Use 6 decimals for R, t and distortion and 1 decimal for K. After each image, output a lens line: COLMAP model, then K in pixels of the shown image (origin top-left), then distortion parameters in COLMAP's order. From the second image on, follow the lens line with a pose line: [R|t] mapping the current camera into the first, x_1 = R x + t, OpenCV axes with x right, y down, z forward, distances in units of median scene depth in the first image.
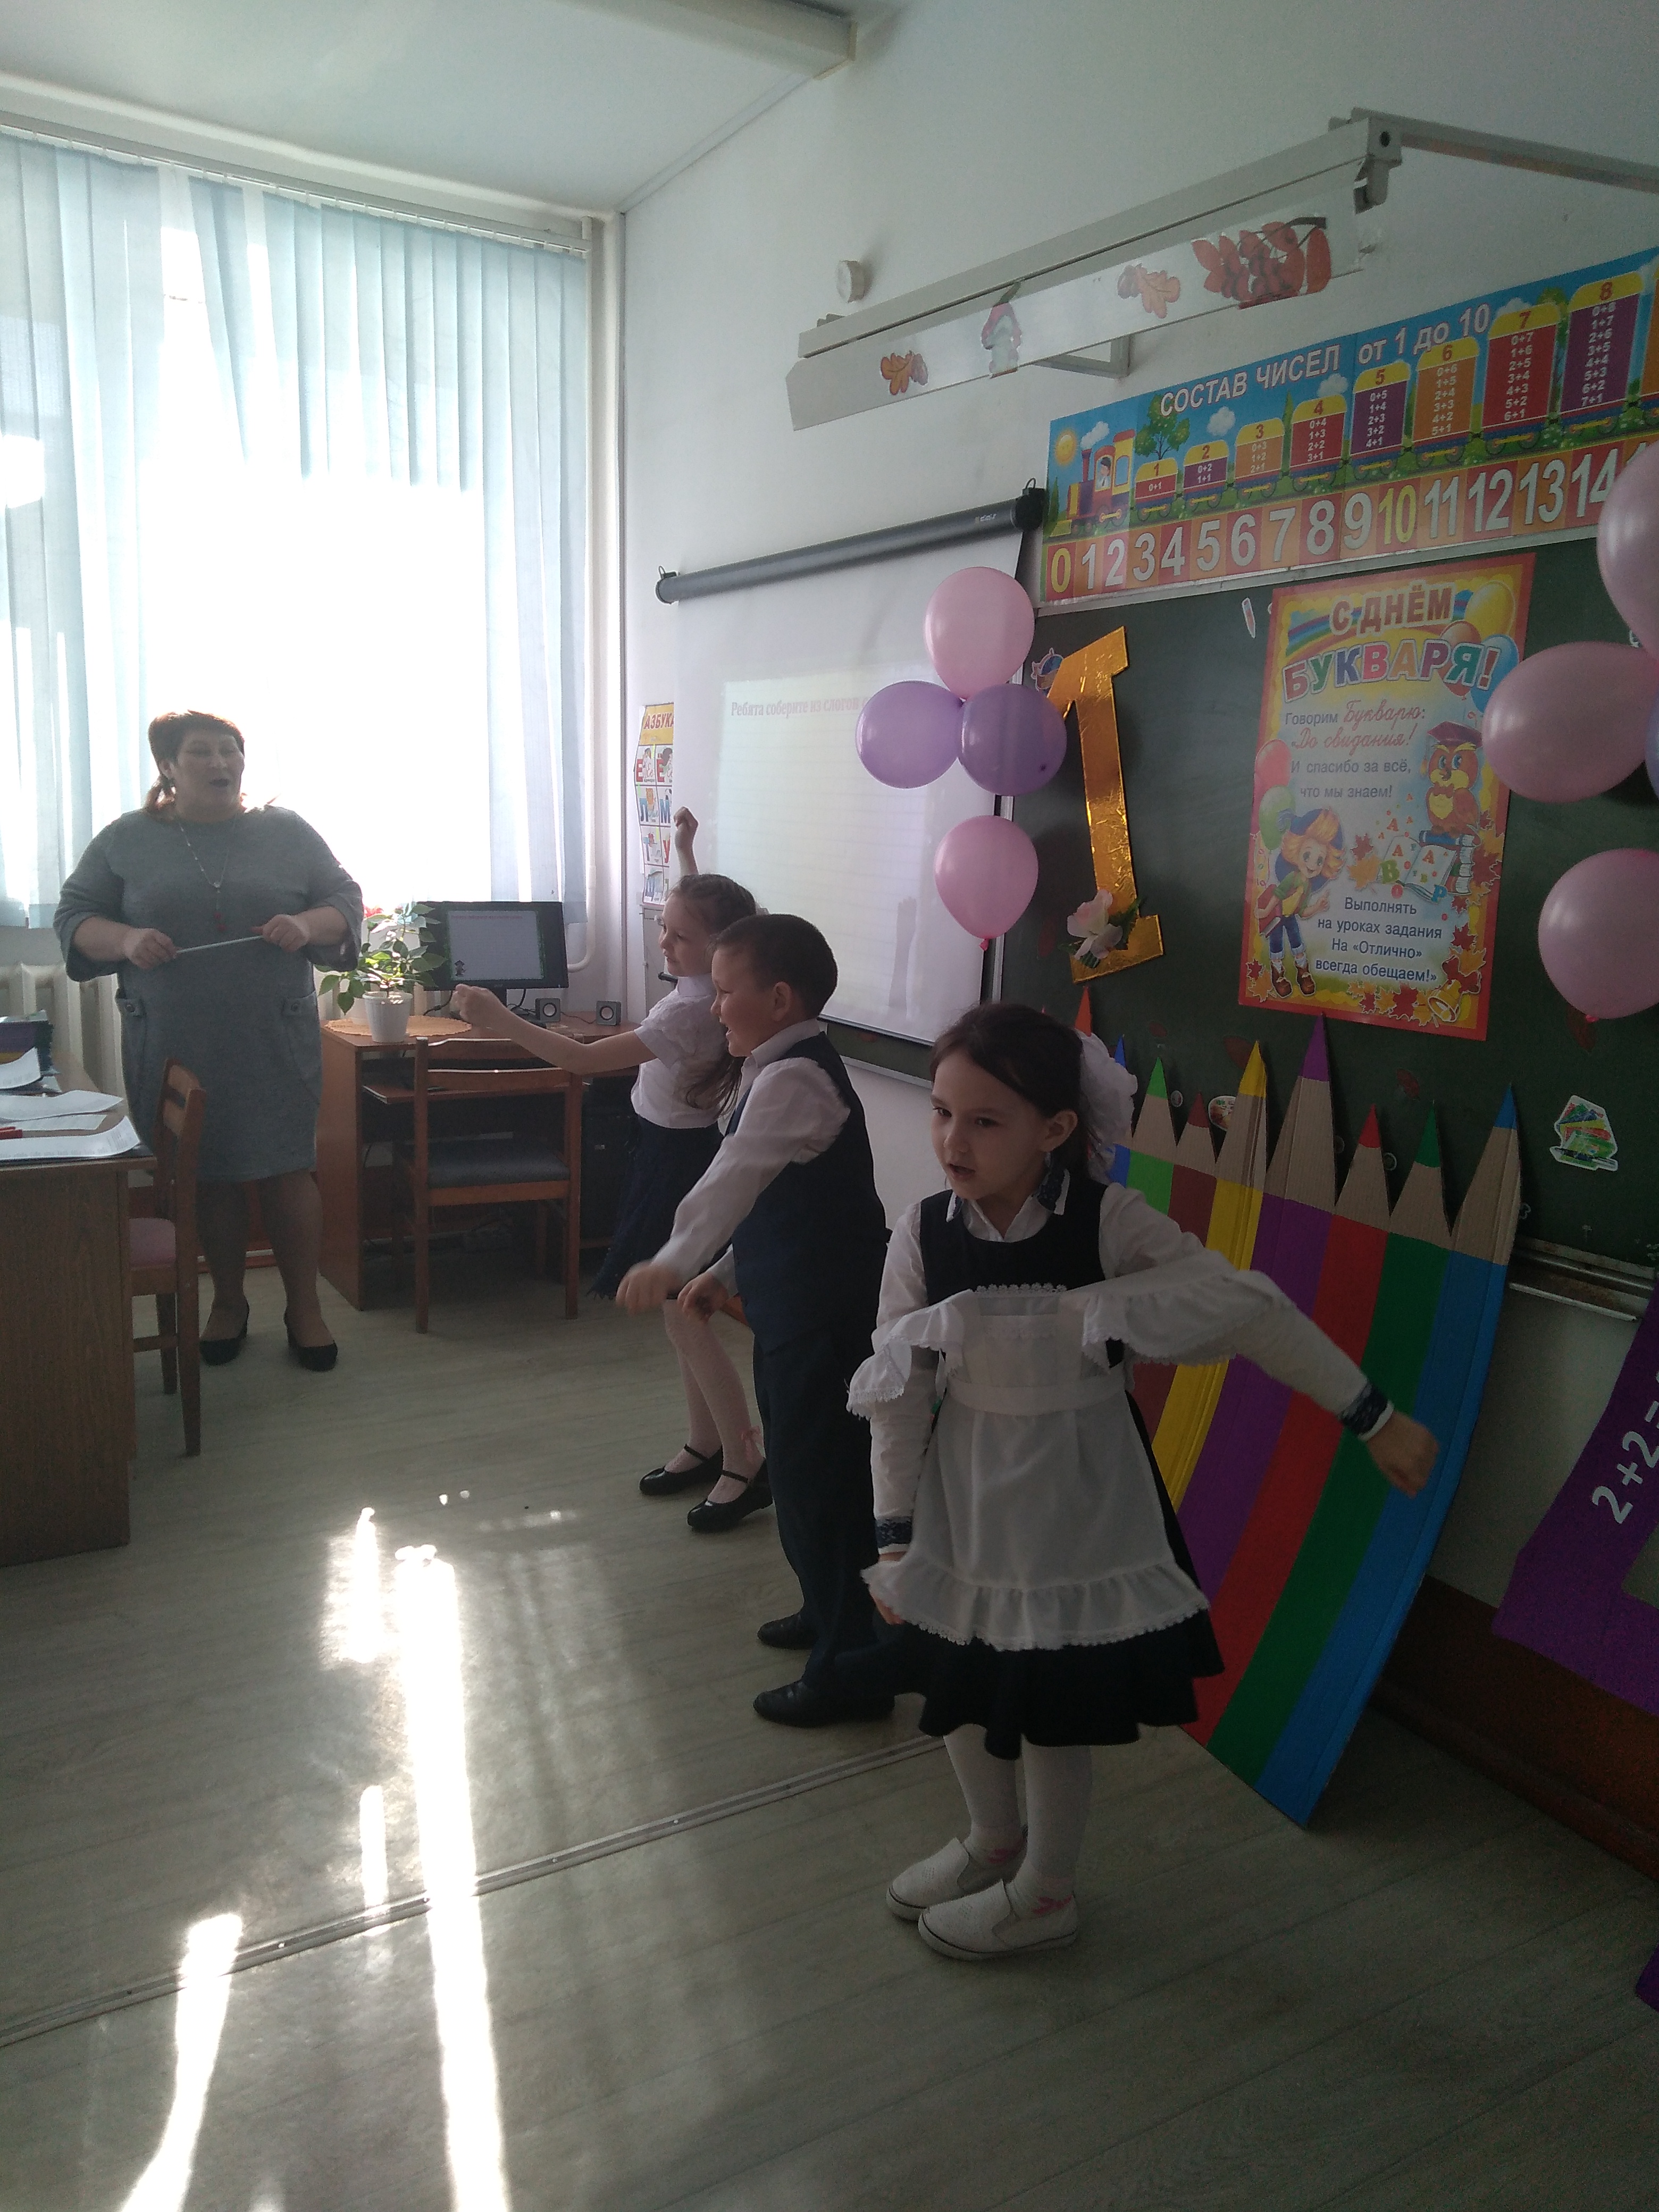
lens RADIAL K [[1656.5, 0, 828.5], [0, 1656.5, 1101.3], [0, 0, 1]] dist [0.008516, 0.006809]
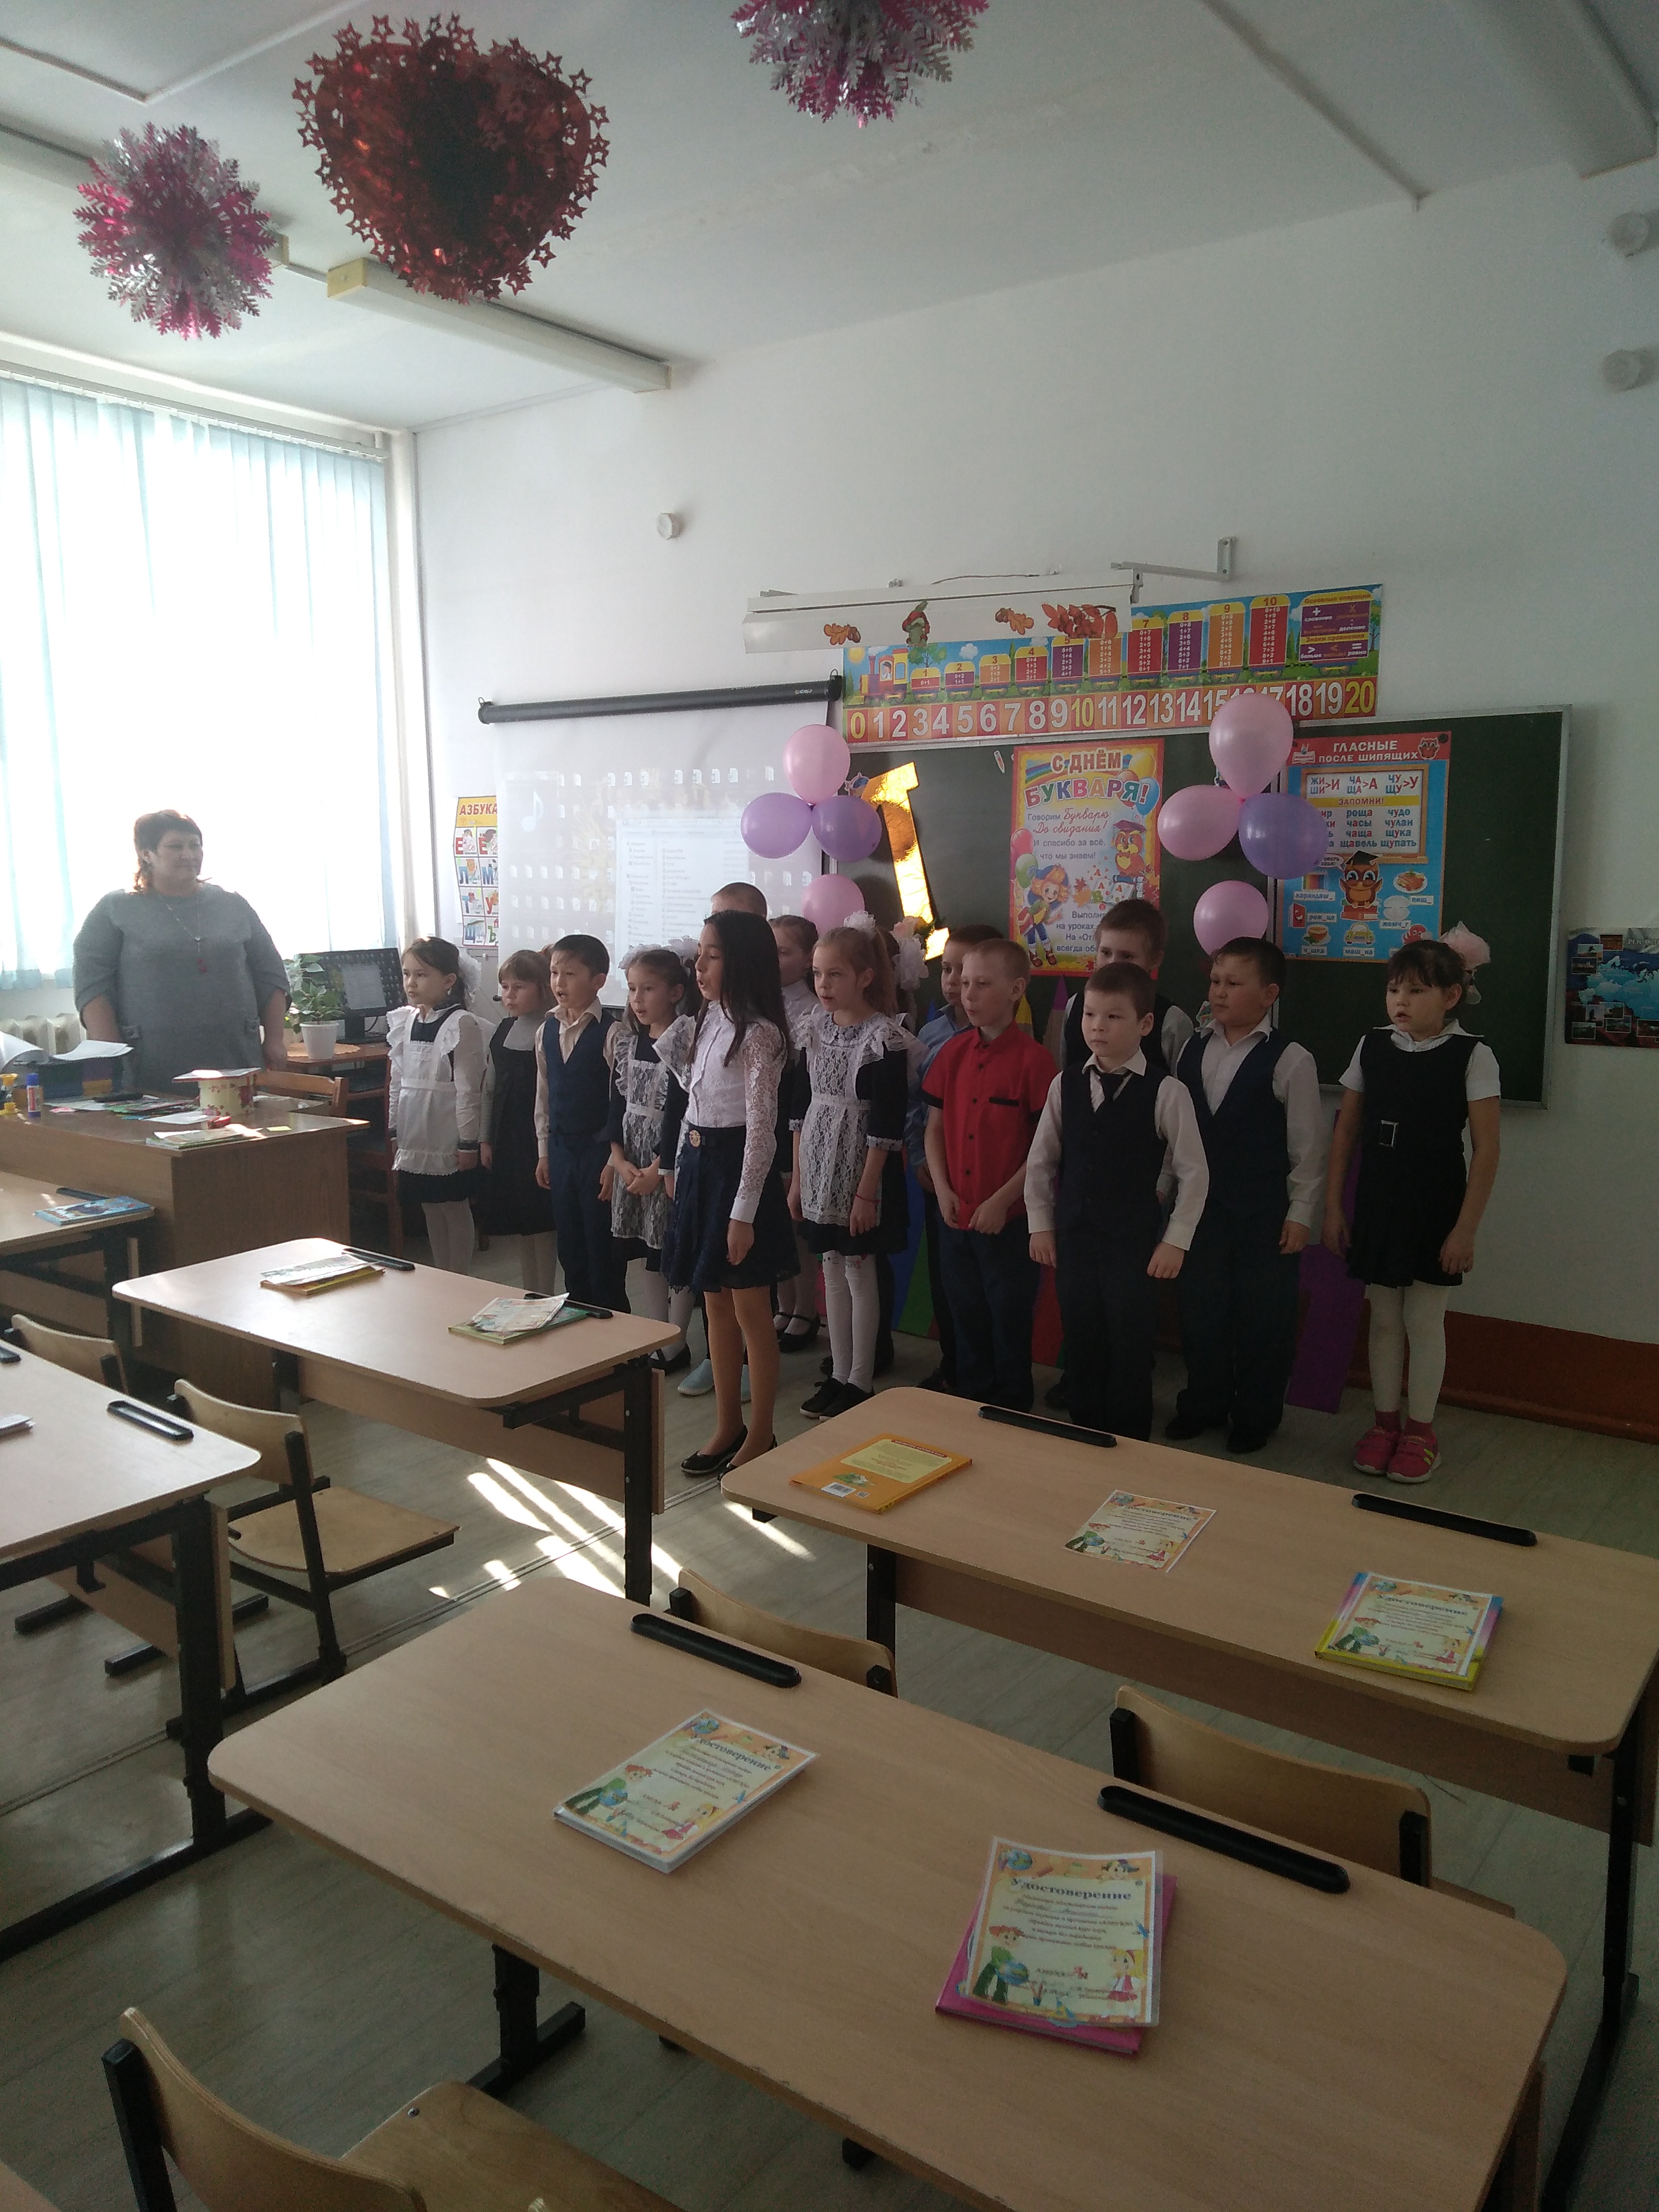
lens RADIAL K [[1656.5, 0, 829.1], [0, 1656.5, 1107.7], [0, 0, 1]] dist [0.008516, 0.006809]
pose [[0.920834, -0.091659, 0.379030, -0.652047], [0.098244, 0.995160, 0.001978, 0.065351], [-0.377377, 0.035416, 0.925382, -0.606719]]
